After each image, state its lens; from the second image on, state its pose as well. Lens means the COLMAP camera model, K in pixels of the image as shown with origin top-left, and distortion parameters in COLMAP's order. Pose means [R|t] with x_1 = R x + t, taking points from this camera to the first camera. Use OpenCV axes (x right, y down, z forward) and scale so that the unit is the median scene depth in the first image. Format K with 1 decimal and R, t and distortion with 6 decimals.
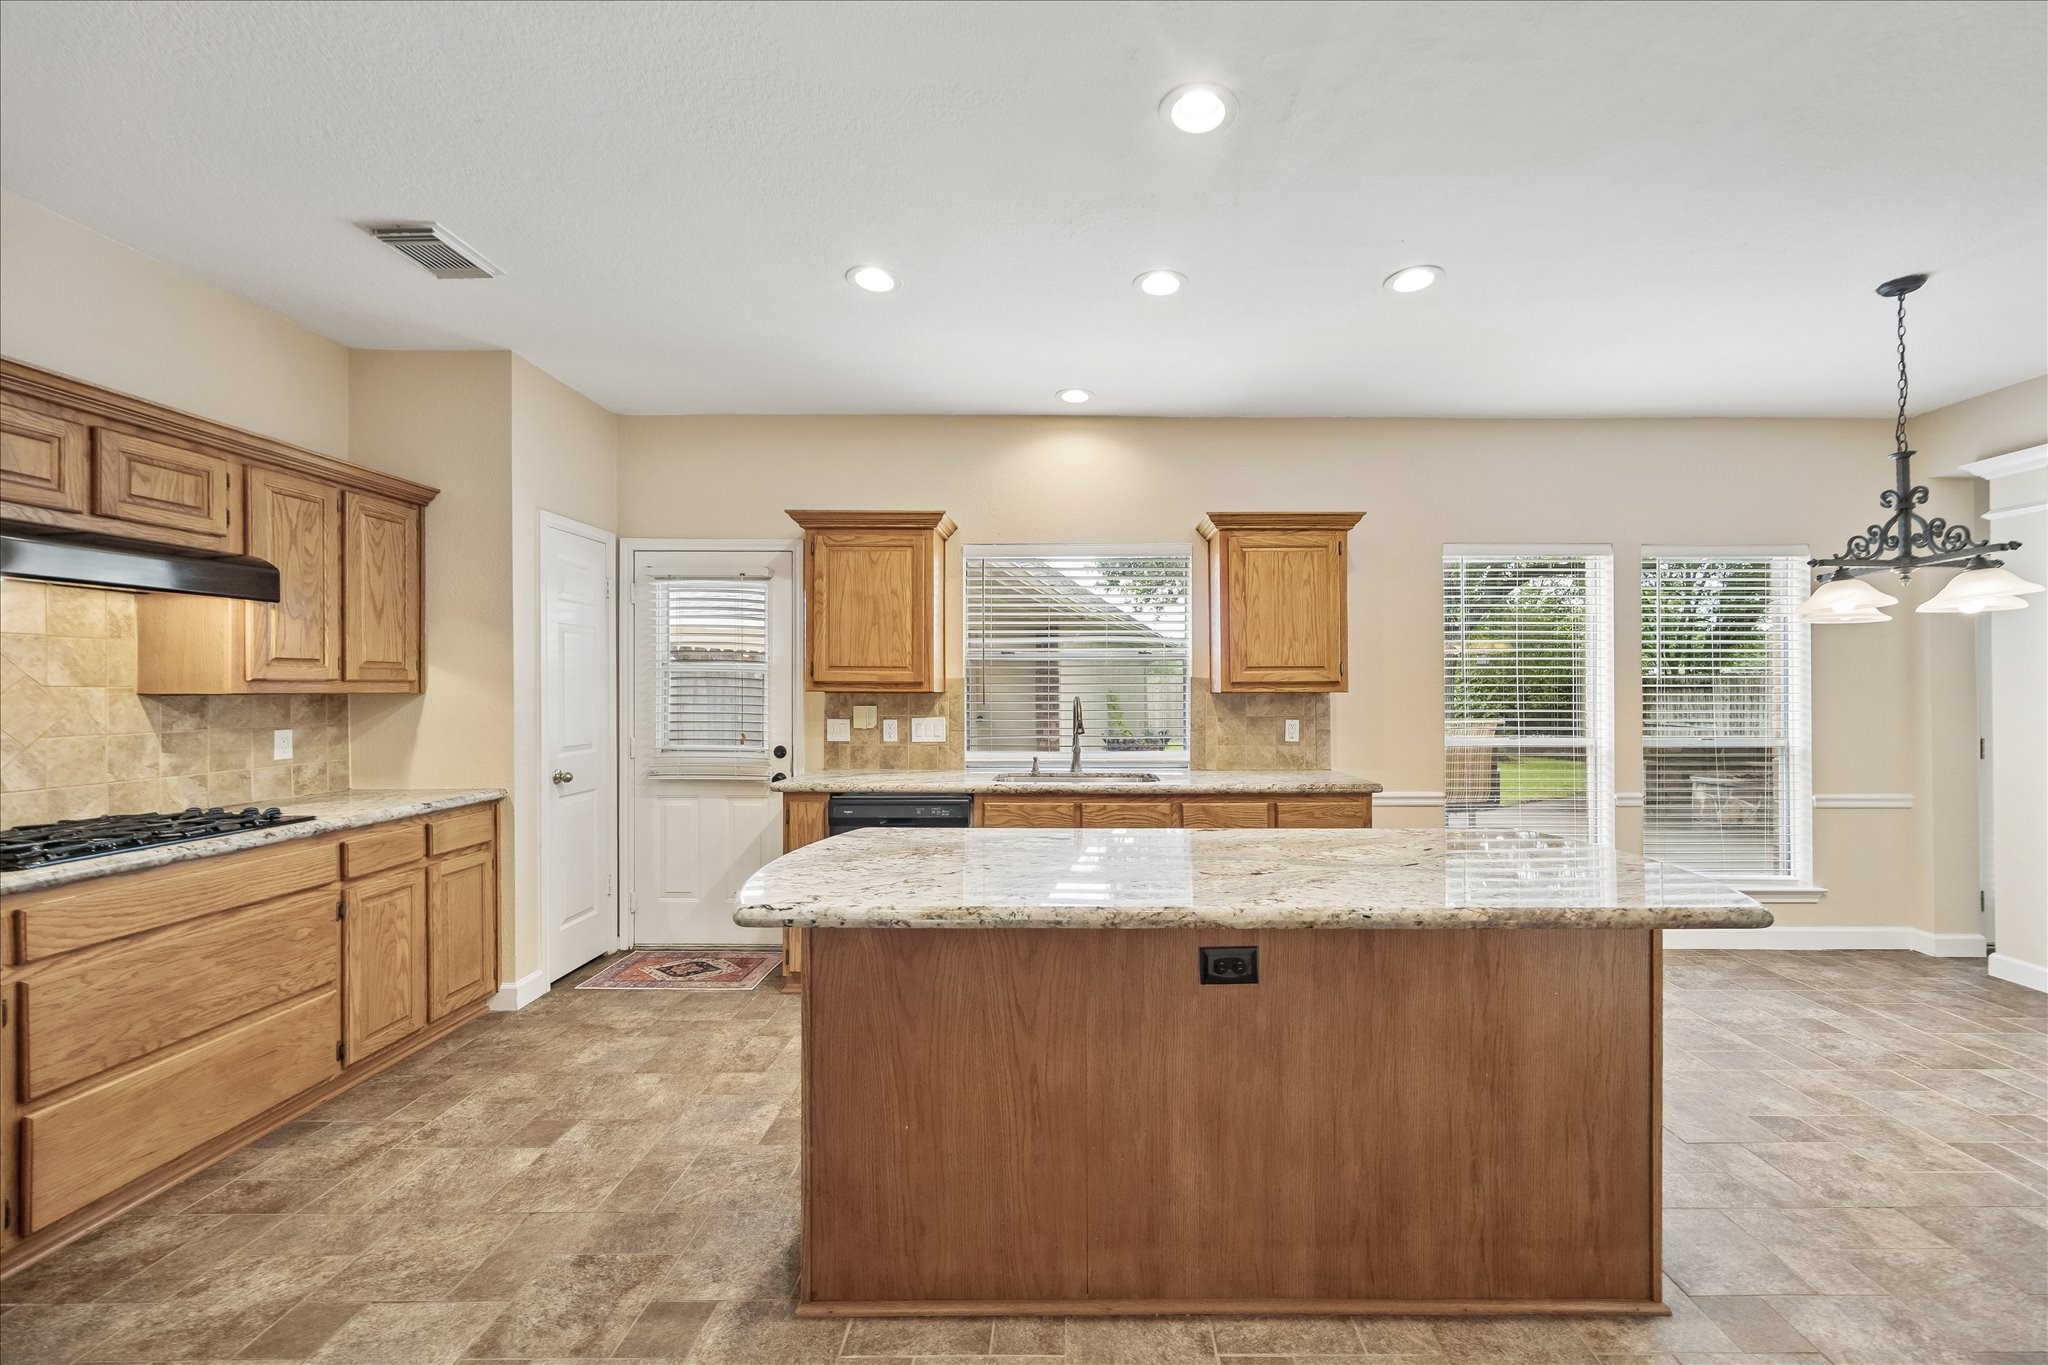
lens RADIAL K [[790.0, 0, 1082.9], [0, 790.0, 688.4], [0, 0, 1]] dist [0.000165, -0.000602]
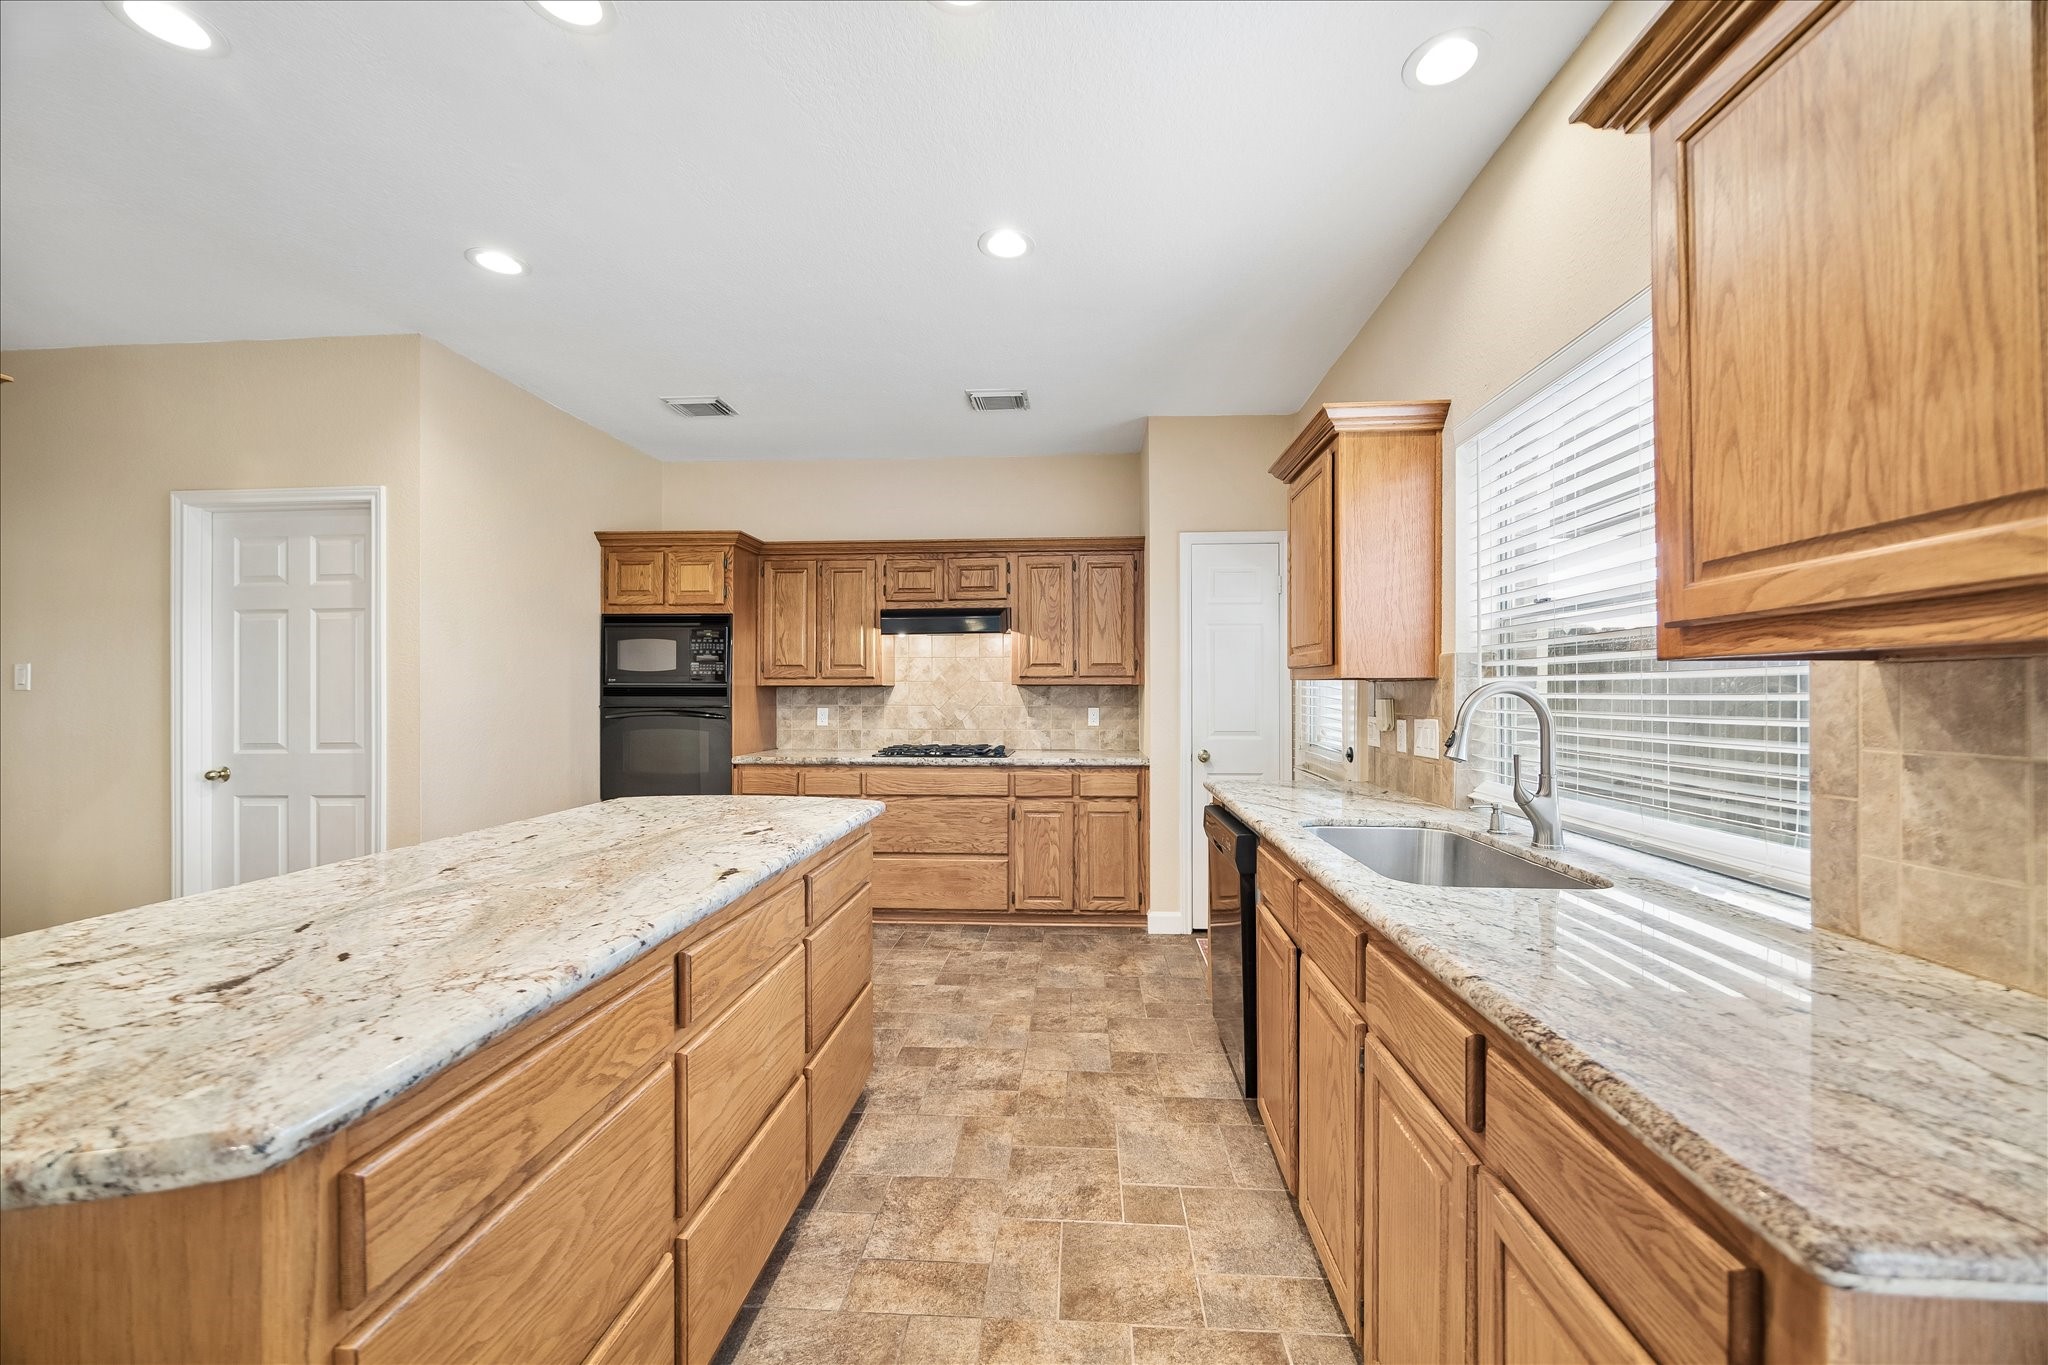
lens RADIAL K [[790.0, 0, 1043.3], [0, 790.0, 688.0], [0, 0, 1]] dist [0.000165, -0.000602]
pose [[-0.057208, -0.004789, -0.998351, 0.669617], [0.003357, 0.999982, -0.004989, 0.021841], [0.998357, -0.003637, -0.057191, 1.074121]]
